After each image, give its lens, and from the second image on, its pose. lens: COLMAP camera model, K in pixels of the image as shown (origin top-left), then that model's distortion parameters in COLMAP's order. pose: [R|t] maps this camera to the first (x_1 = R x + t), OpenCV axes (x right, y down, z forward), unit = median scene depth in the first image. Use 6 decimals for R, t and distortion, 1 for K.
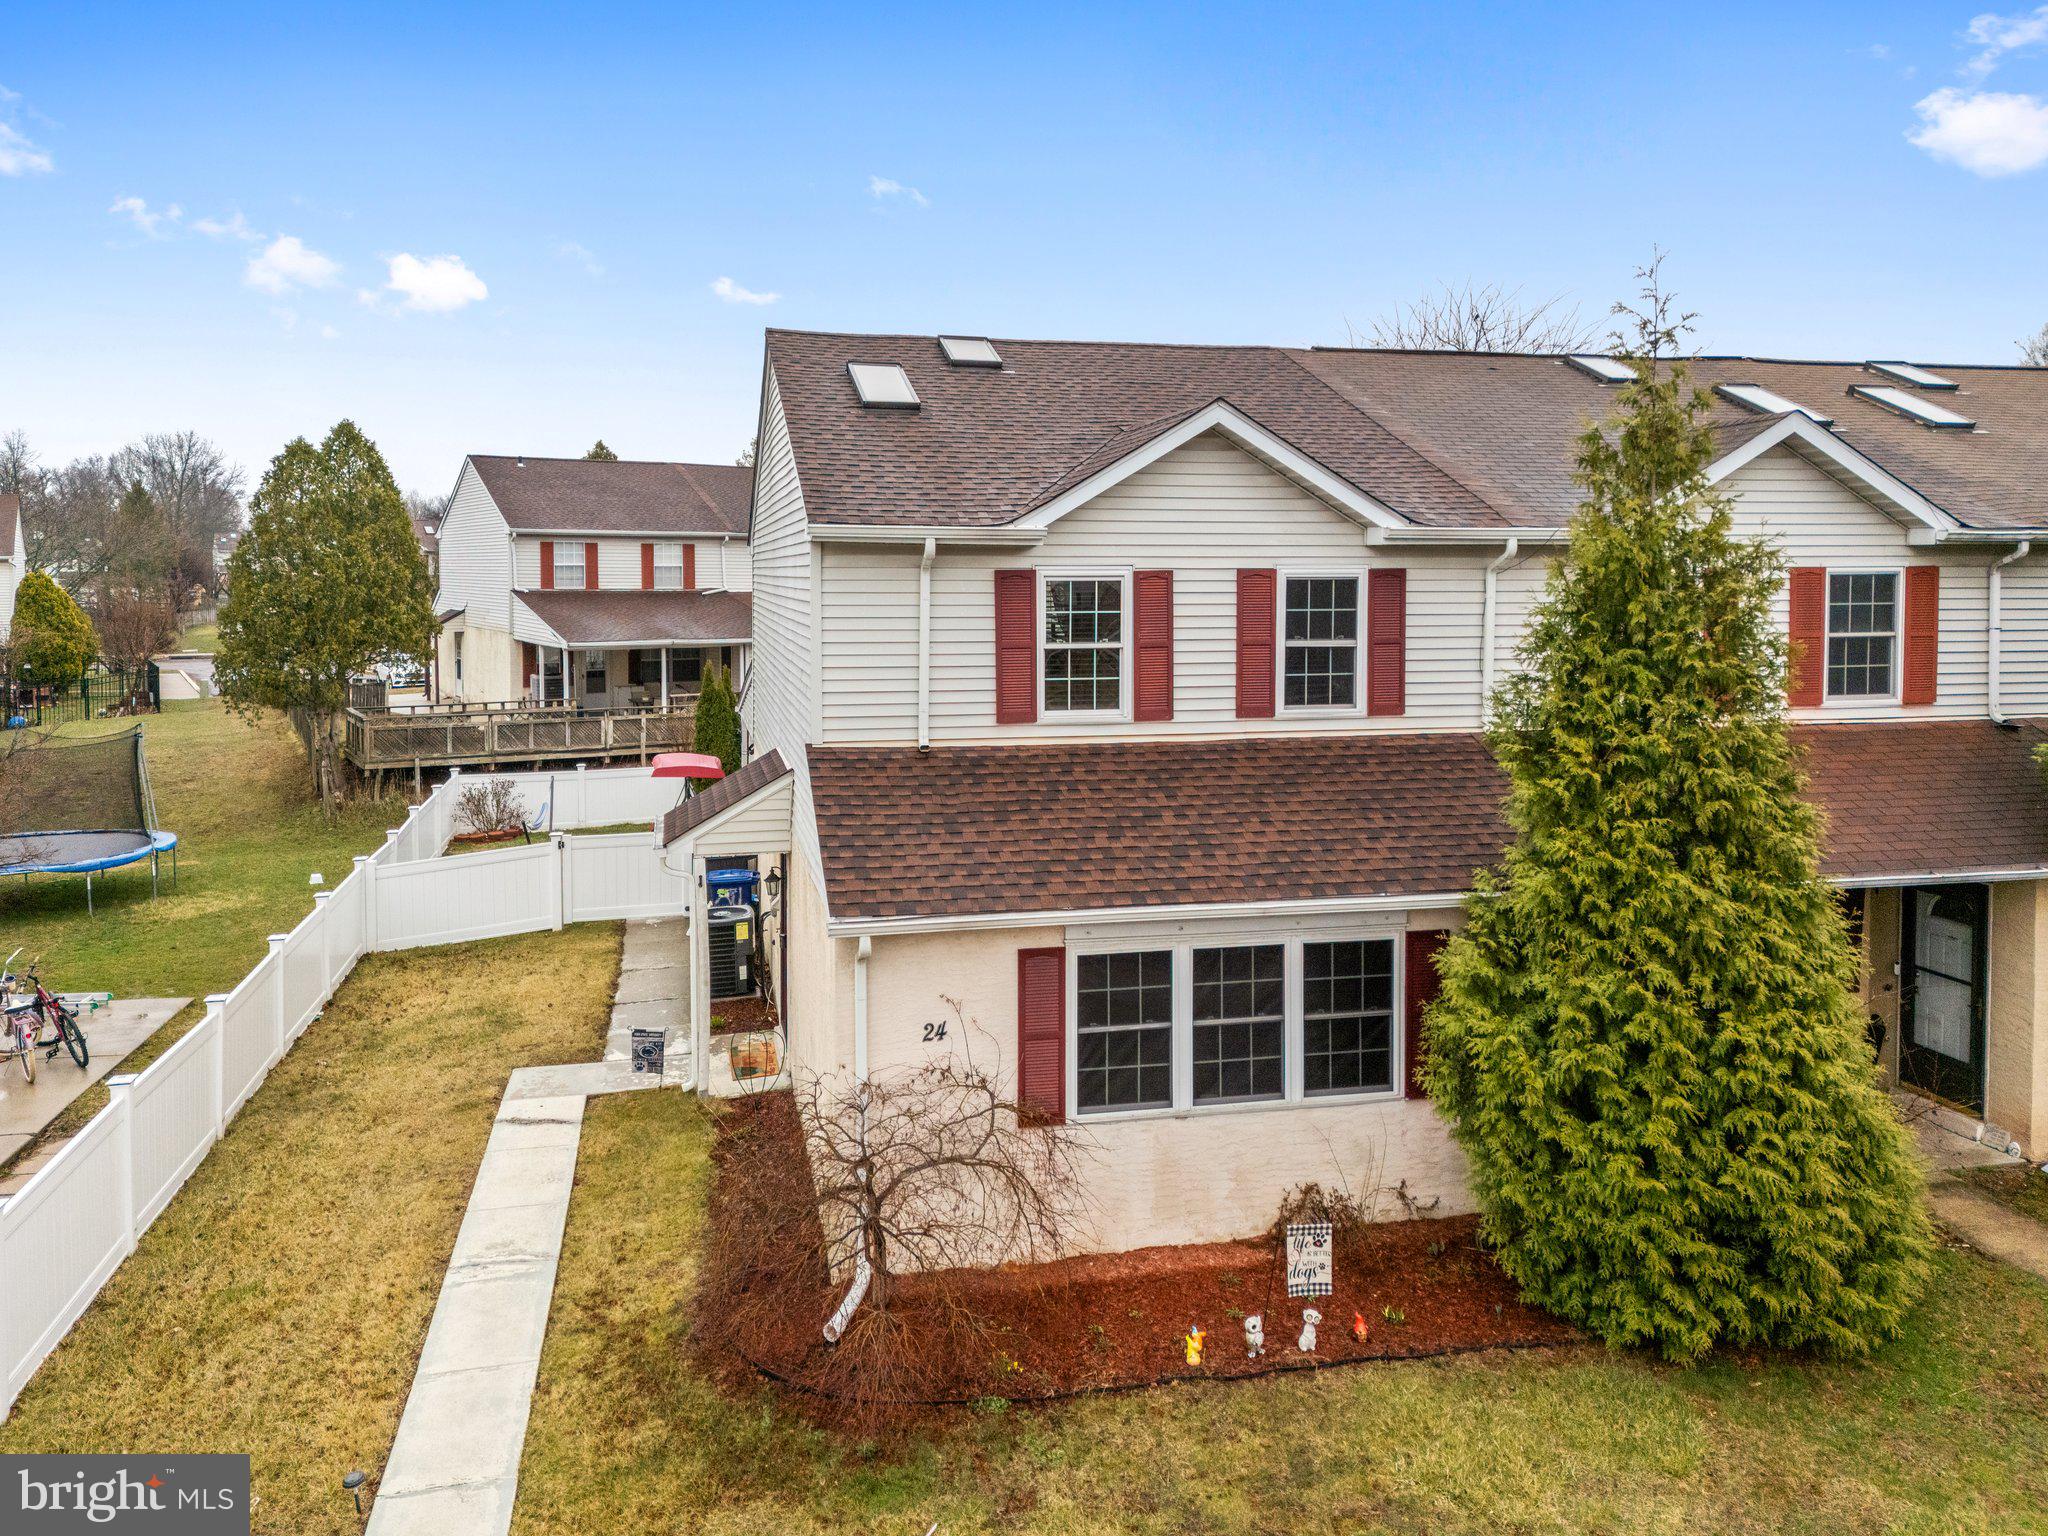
lens RADIAL K [[1533.5, 0, 1027.9], [0, 1533.5, 628.9], [0, 0, 1]] dist [0.026034, -0.004773]
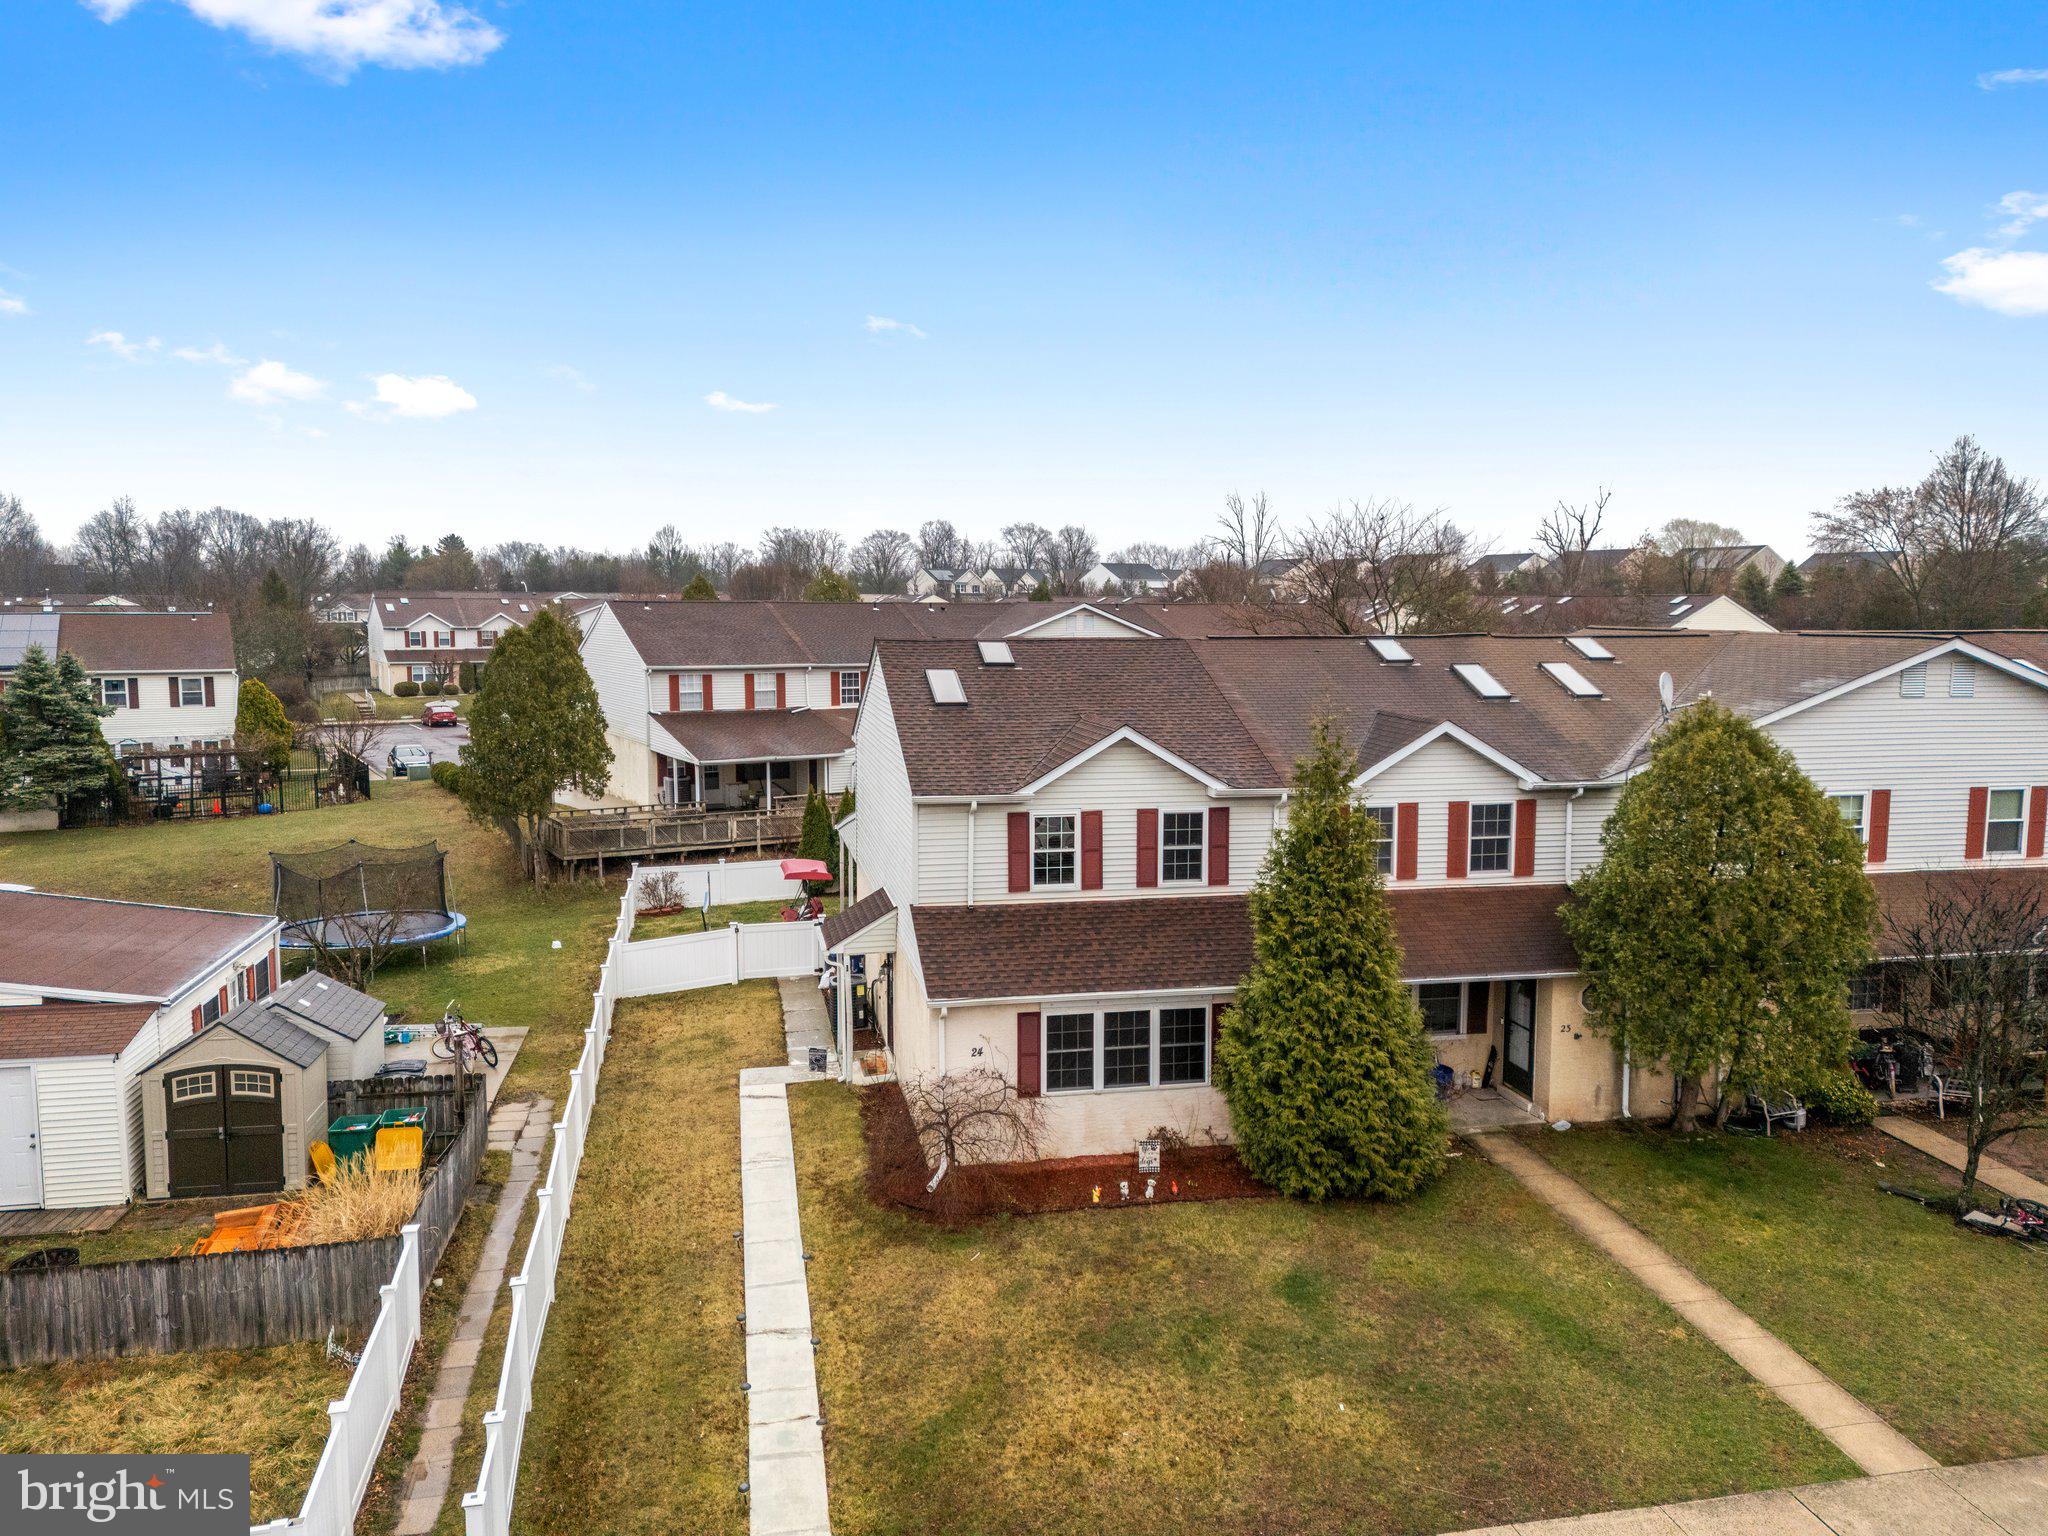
lens RADIAL K [[1496.4, 0, 1024.0], [0, 1496.4, 768.0], [0, 0, 1]] dist [0.078130, -0.054667]
pose [[0.999732, 0.002614, -0.023023, 0.045997], [-0.000892, 0.997221, 0.074492, -0.259074], [0.023154, -0.074452, 0.996956, -0.947143]]
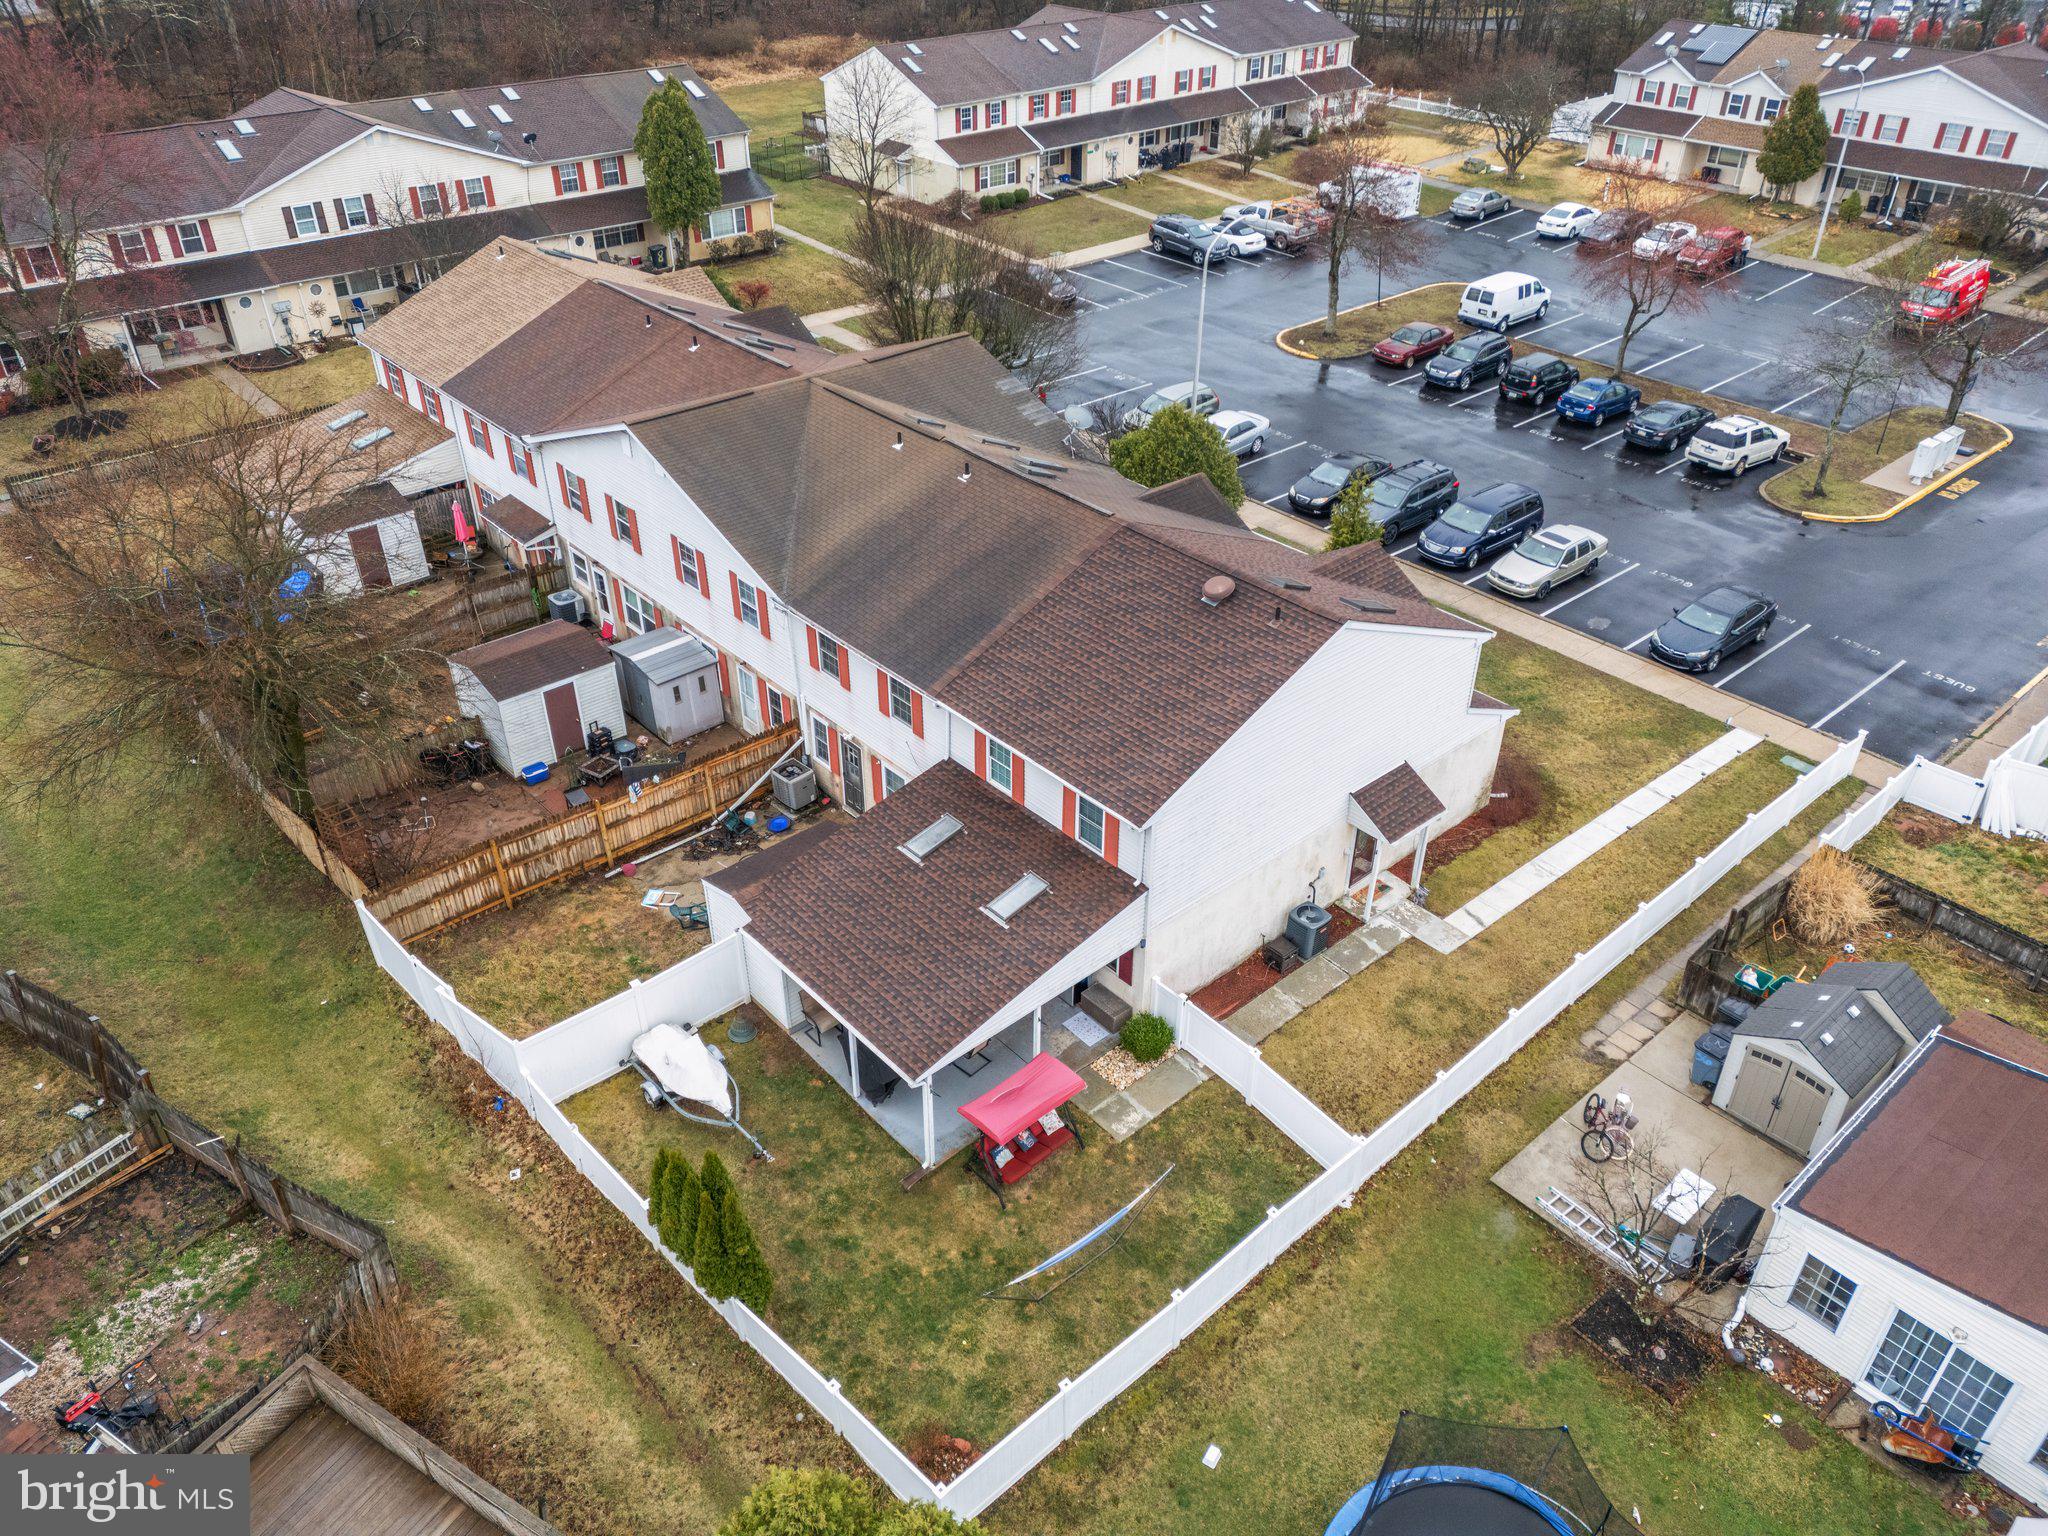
lens RADIAL K [[1478.7, 0, 1024.0], [0, 1478.7, 768.0], [0, 0, 1]] dist [0.130167, -0.127524]
pose [[-0.484809, -0.496746, 0.719864, -1.949257], [0.021396, 0.816077, 0.577547, -1.581785], [-0.874358, 0.295402, -0.385013, 3.070785]]
